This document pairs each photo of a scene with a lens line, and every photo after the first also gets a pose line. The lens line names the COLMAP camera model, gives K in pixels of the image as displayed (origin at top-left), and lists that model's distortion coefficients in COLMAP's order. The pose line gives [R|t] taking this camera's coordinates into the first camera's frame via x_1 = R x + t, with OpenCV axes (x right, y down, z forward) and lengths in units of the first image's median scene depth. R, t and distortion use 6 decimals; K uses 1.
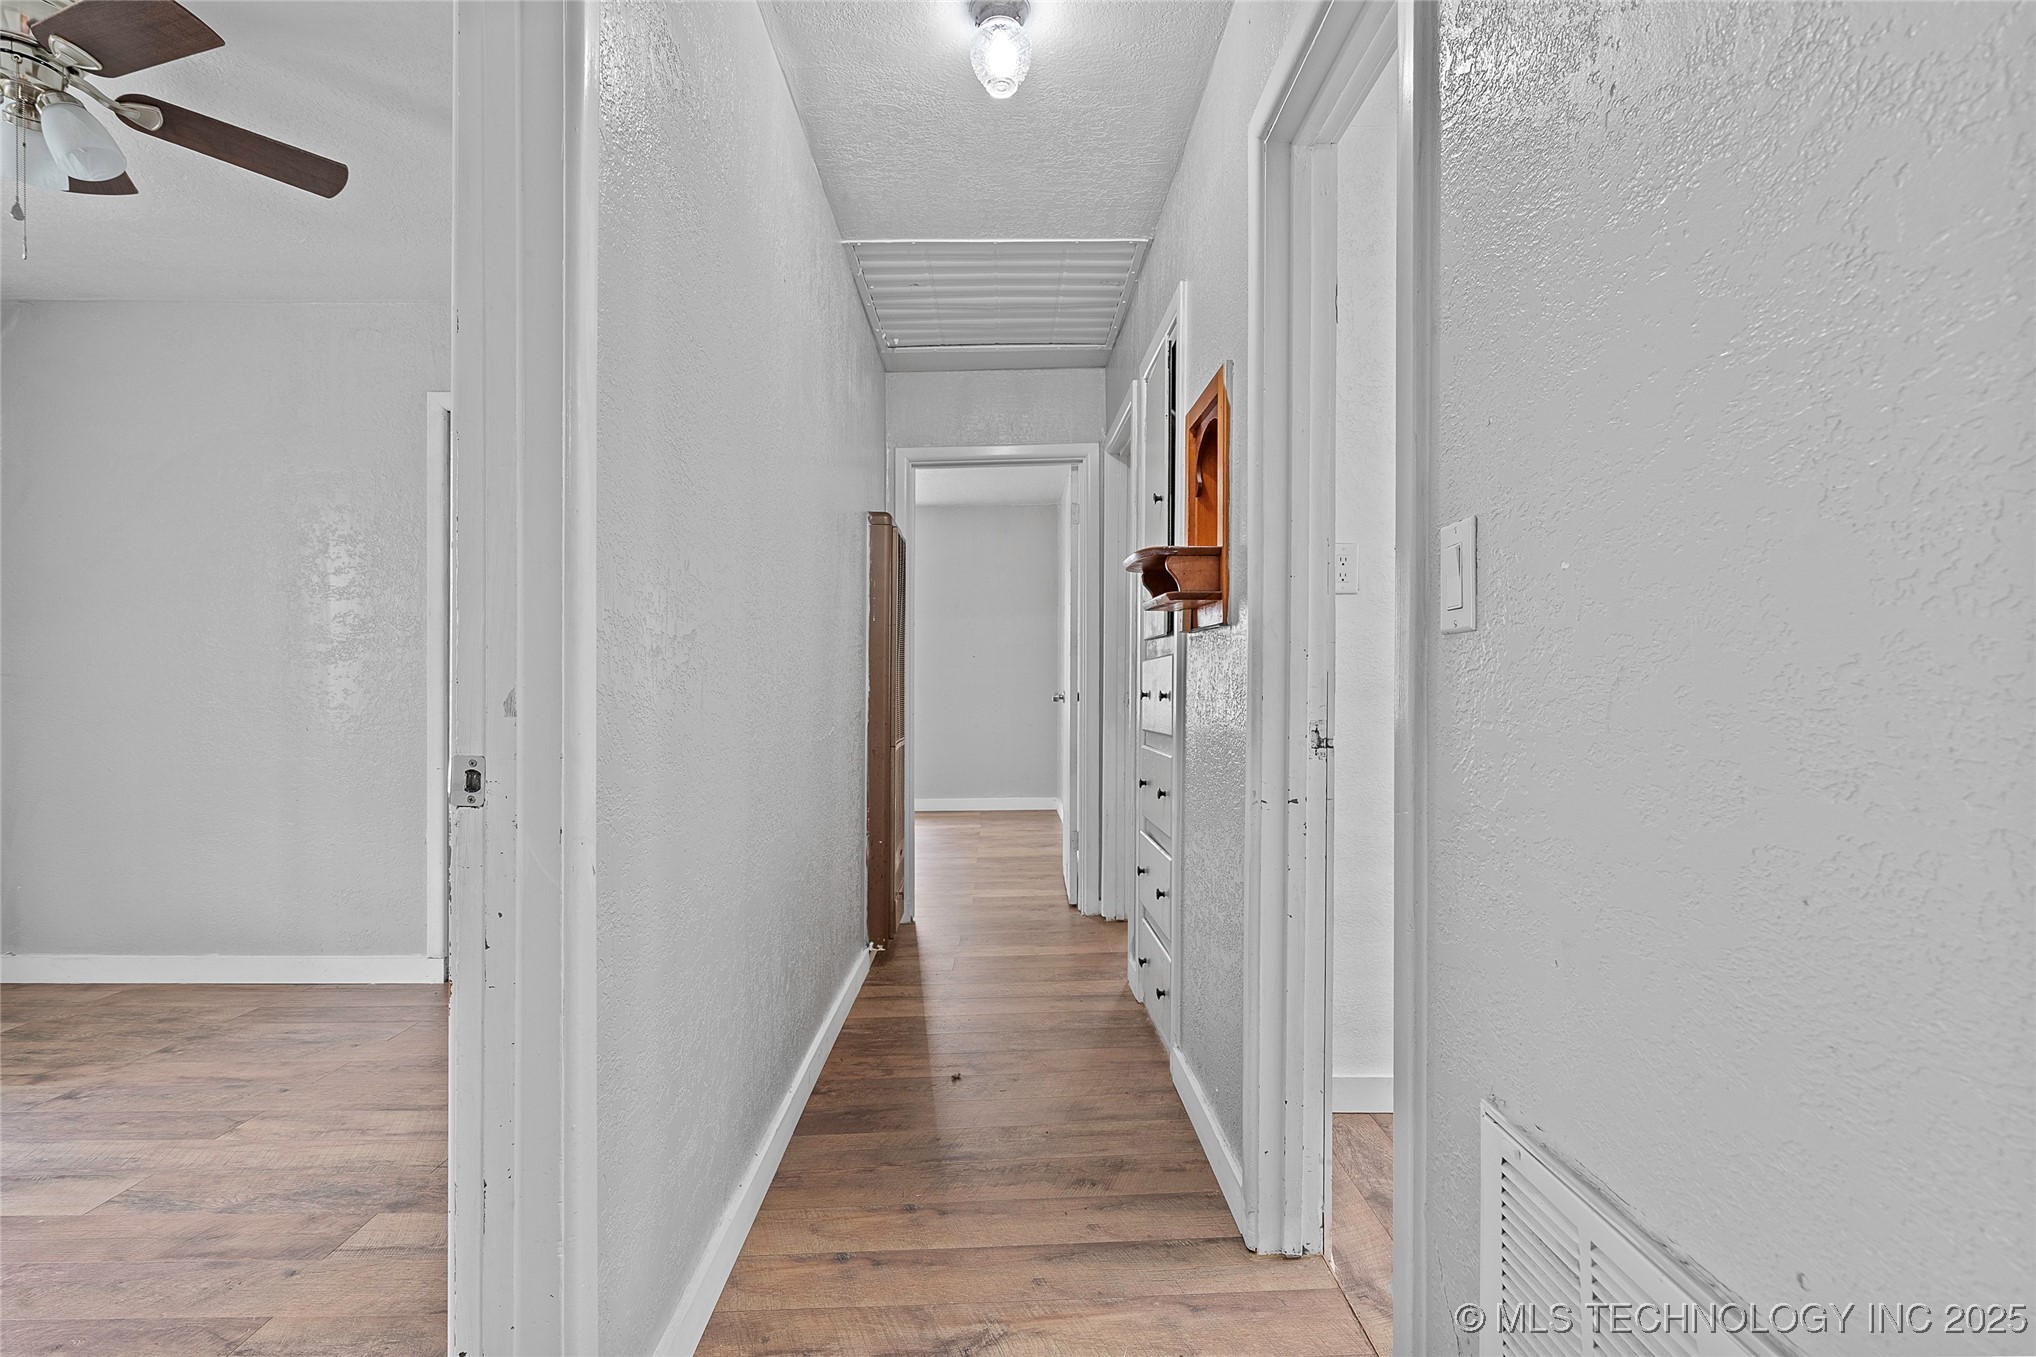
lens RADIAL K [[953.9, 0, 1008.2], [0, 953.9, 673.7], [0, 0, 1]] dist [0.002262, 0.000895]
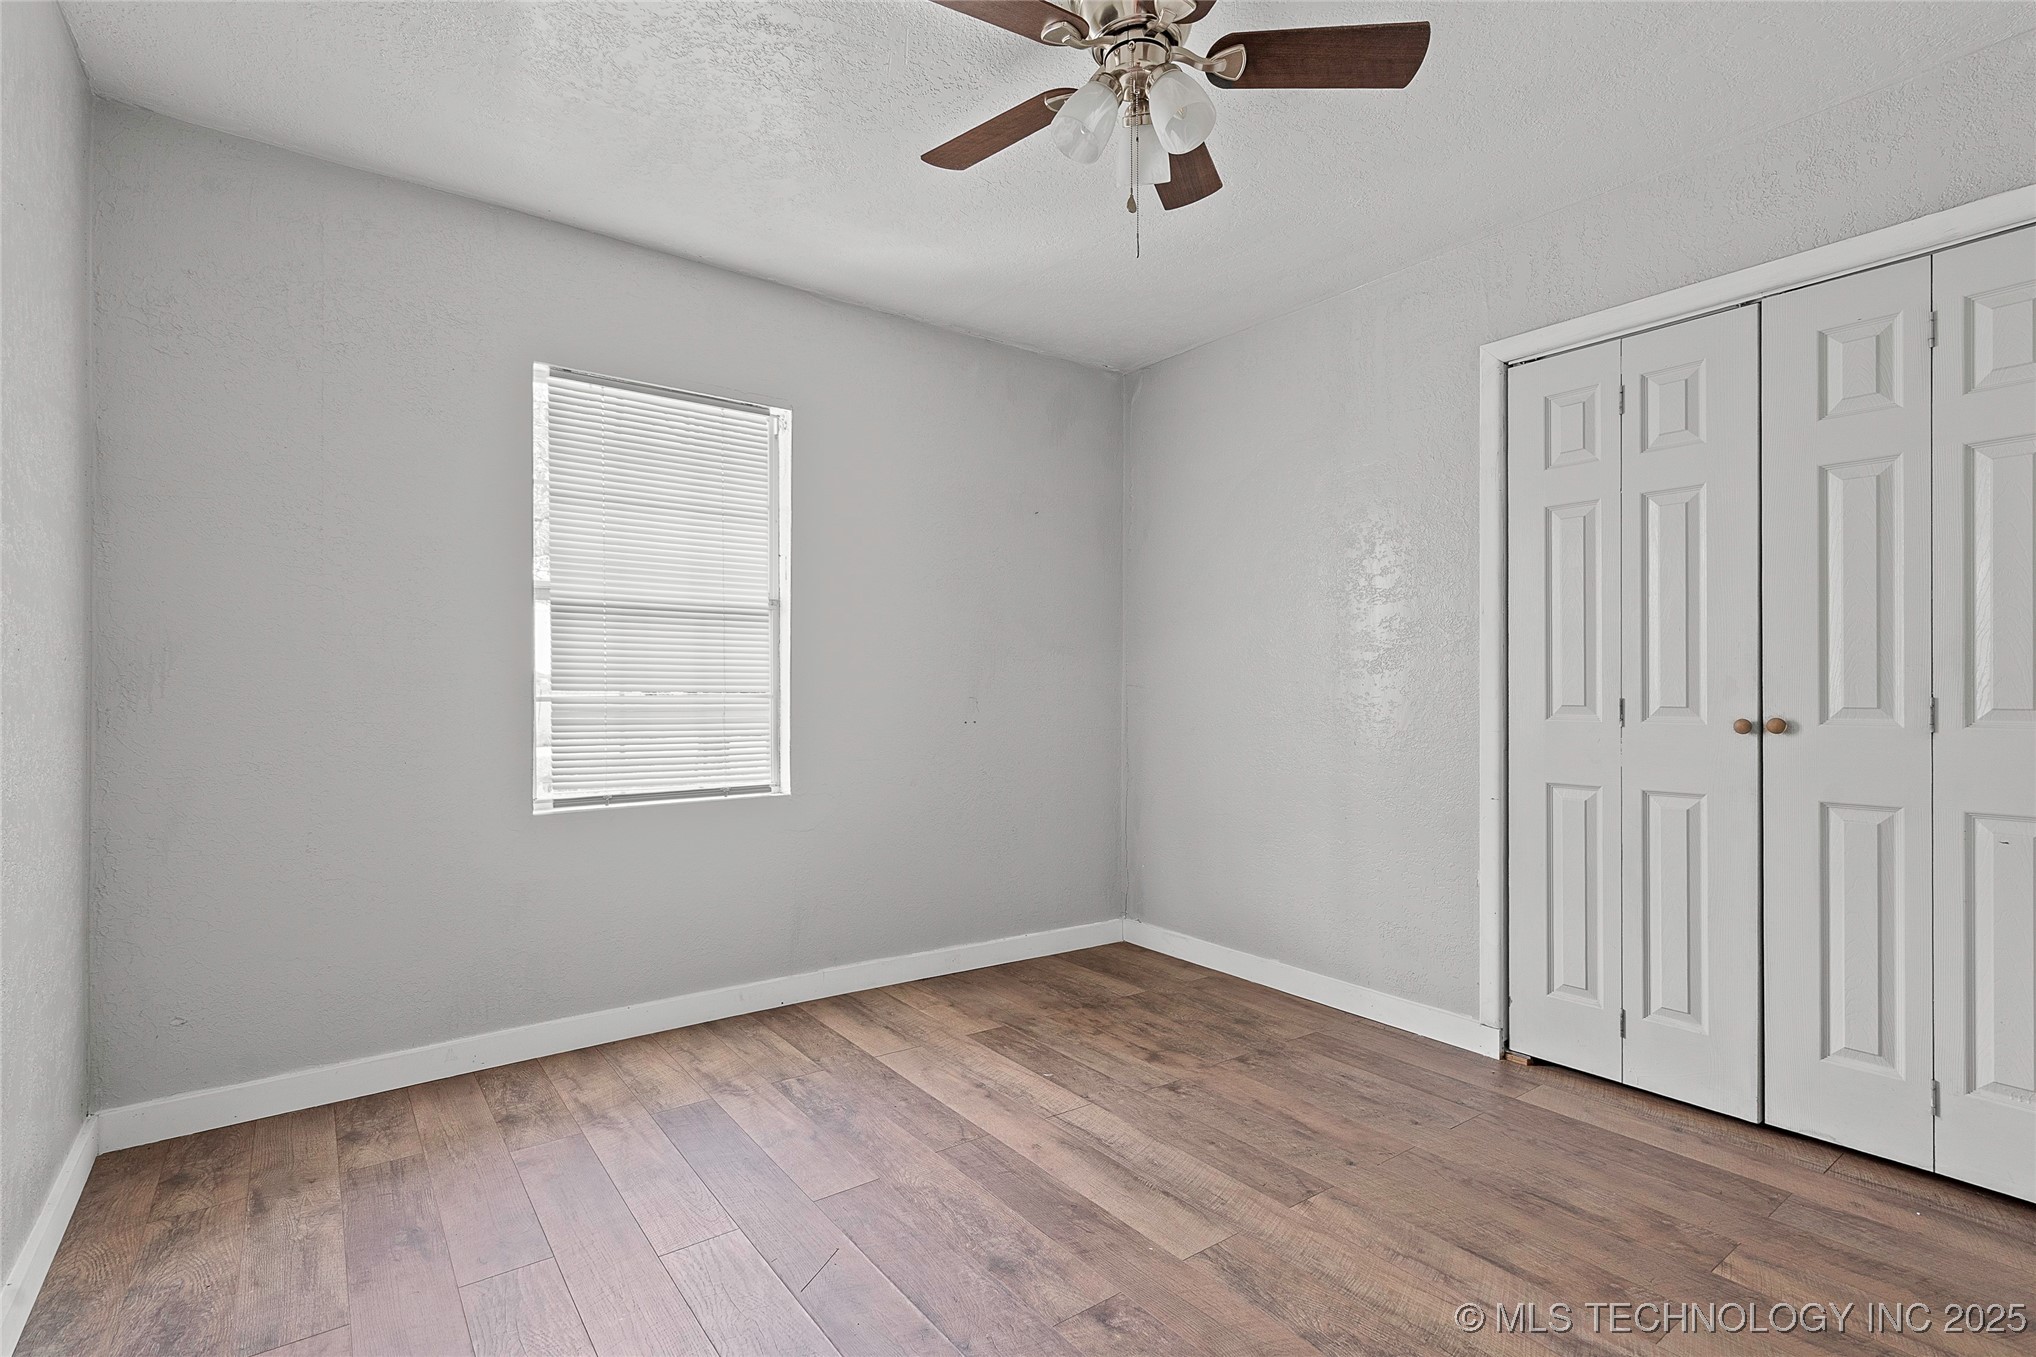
lens RADIAL K [[953.9, 0, 1028.2], [0, 953.9, 685.8], [0, 0, 1]] dist [0.002262, 0.000895]
pose [[0.598557, -0.002169, -0.801077, -0.225202], [0.001192, 0.999998, -0.001817, 0.003551], [0.801079, 0.000133, 0.598558, 0.234803]]
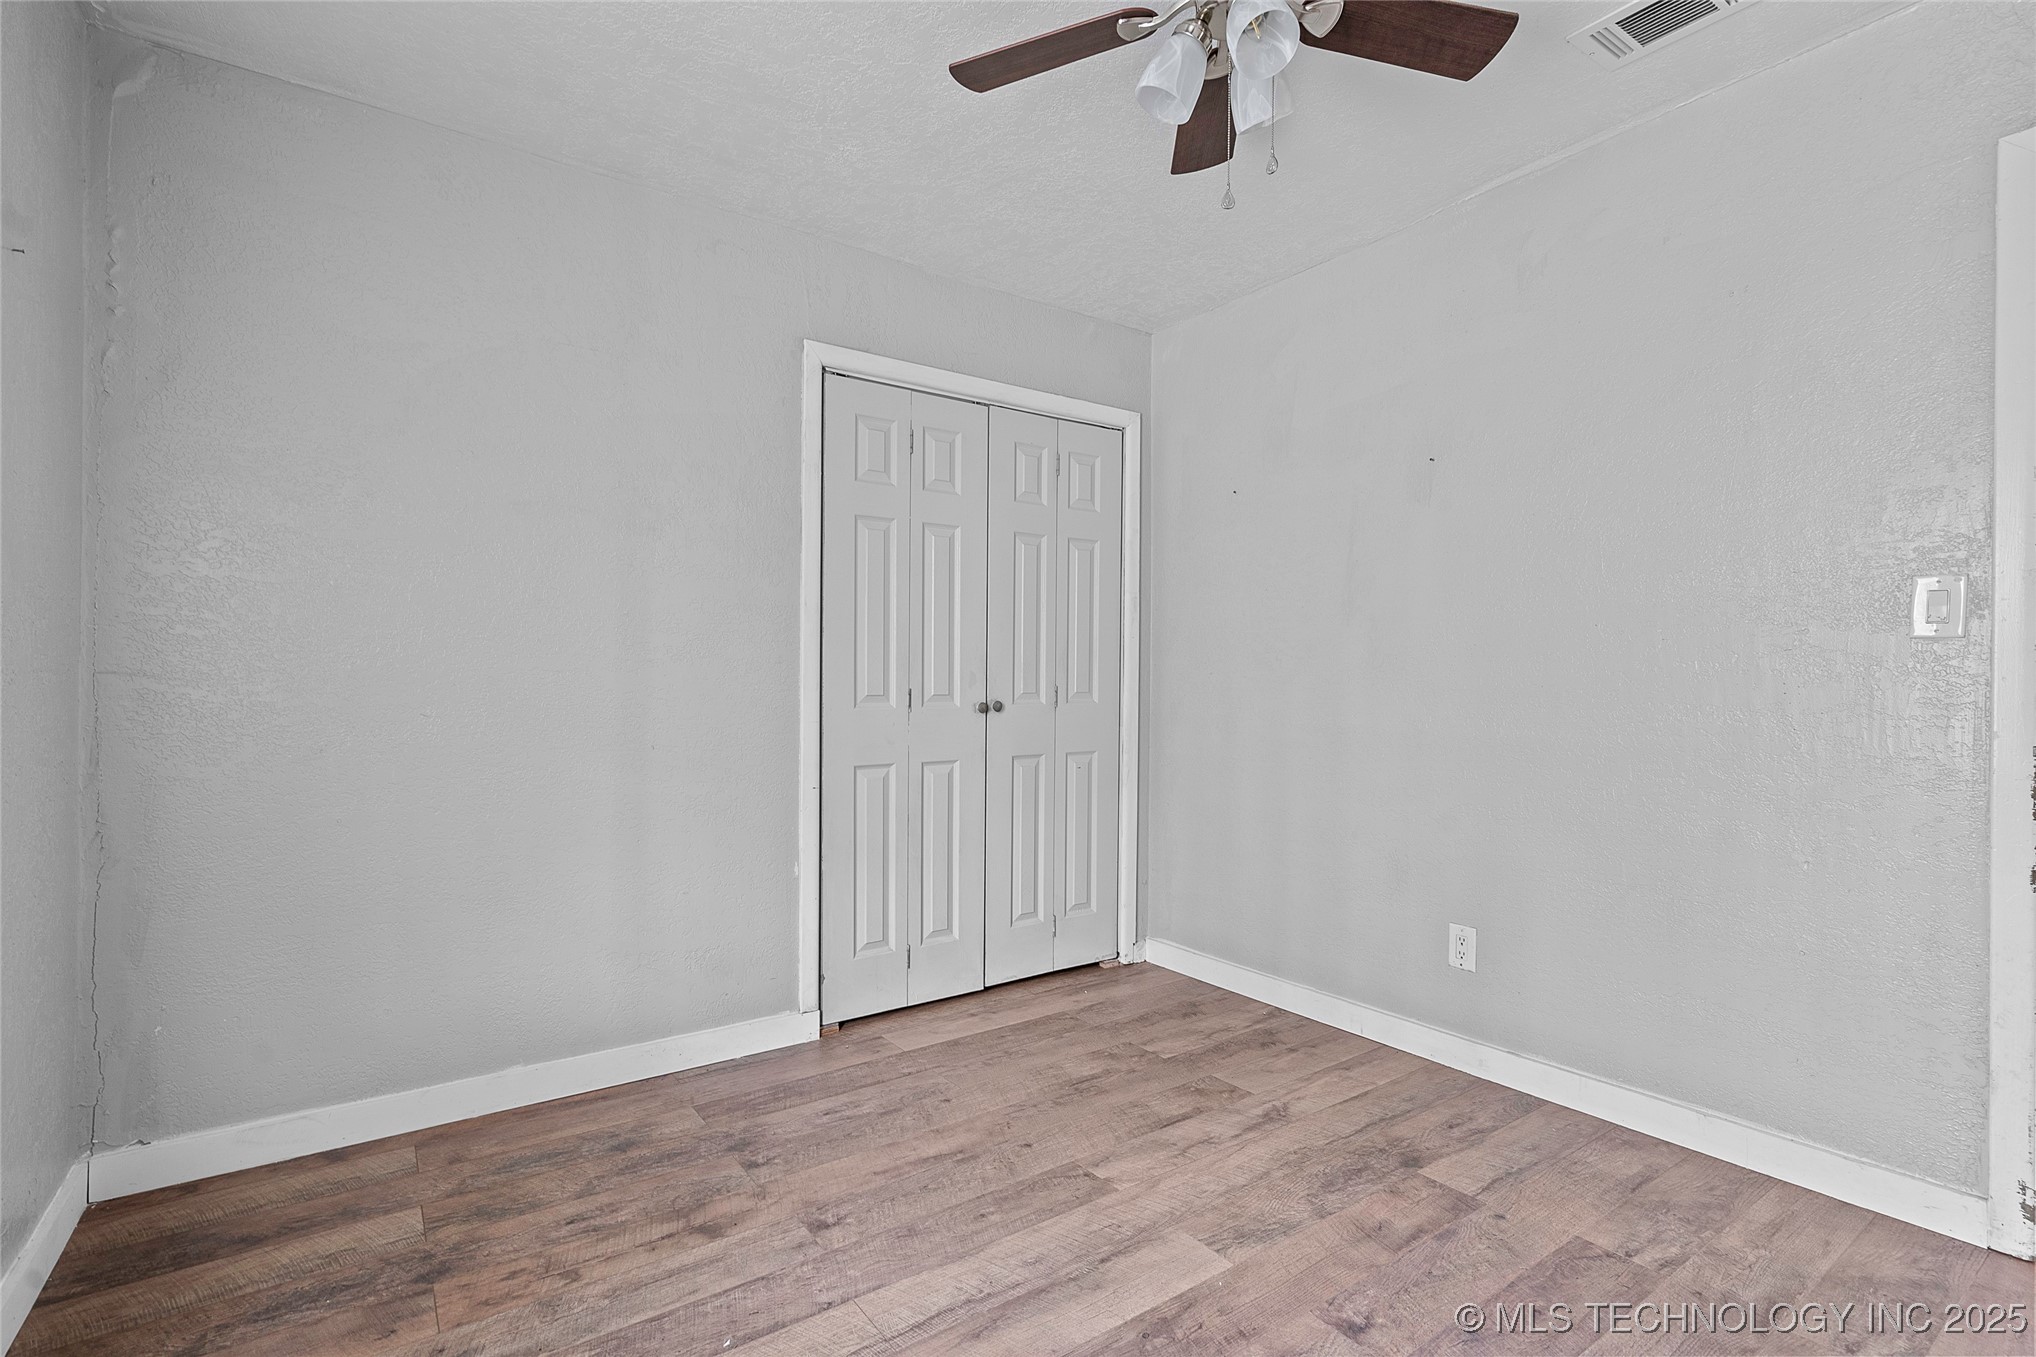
lens RADIAL K [[953.9, 0, 975.7], [0, 953.9, 682.3], [0, 0, 1]] dist [0.002262, 0.000895]
pose [[0.825271, 0.001184, 0.564736, -1.234895], [-0.003210, 0.999991, 0.002594, 0.004436], [-0.564728, -0.003954, 0.825268, 0.284329]]
